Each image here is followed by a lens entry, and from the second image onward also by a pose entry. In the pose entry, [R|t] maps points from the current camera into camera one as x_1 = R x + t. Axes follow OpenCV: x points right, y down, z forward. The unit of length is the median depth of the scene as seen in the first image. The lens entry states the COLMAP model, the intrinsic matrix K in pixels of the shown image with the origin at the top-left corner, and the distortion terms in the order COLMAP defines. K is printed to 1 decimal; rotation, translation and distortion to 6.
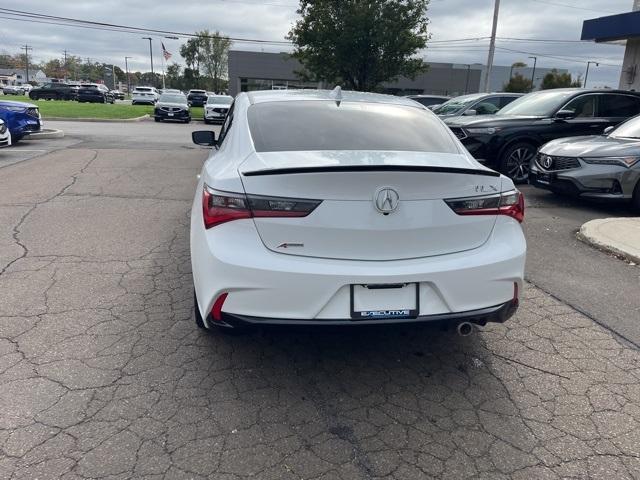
lens RADIAL K [[480.0, 0, 317.8], [0, 480.0, 243.6], [0, 0, 1]] dist [0.080332, -0.103909]
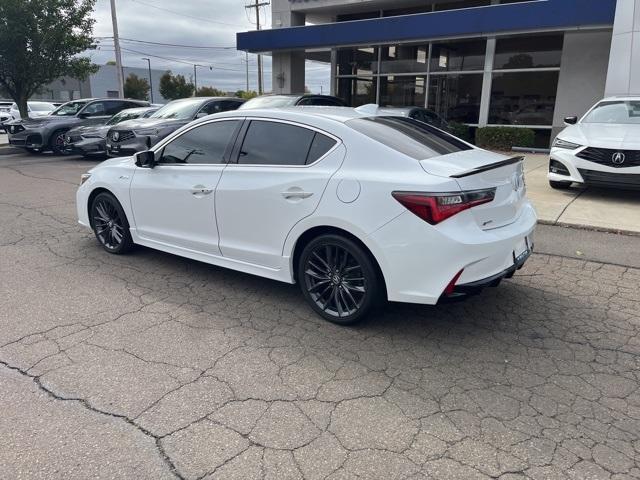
lens RADIAL K [[480.0, 0, 319.1], [0, 480.0, 235.8], [0, 0, 1]] dist [0.080332, -0.103909]
pose [[0.725095, -0.203410, 0.657922, -1.100854], [0.211283, 0.975015, 0.068591, -0.130862], [-0.655436, 0.089273, 0.749956, 0.224720]]
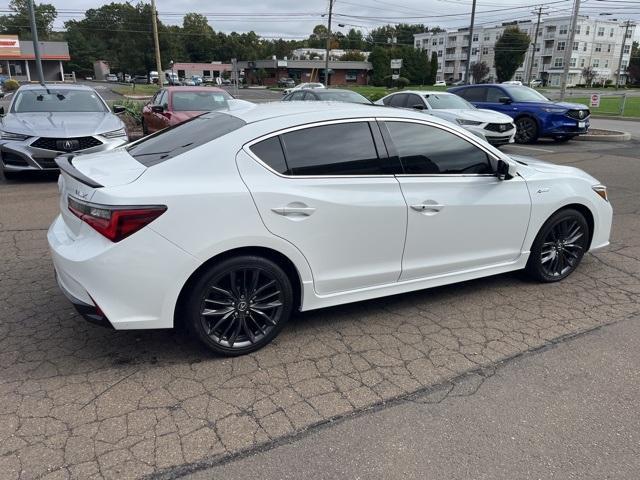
lens RADIAL K [[480.0, 0, 318.2], [0, 480.0, 243.3], [0, 0, 1]] dist [0.080332, -0.103909]
pose [[0.293421, 0.272173, -0.916420, 1.399616], [-0.270810, 0.943013, 0.193363, -0.332284], [0.916824, 0.191439, 0.350407, 0.999372]]
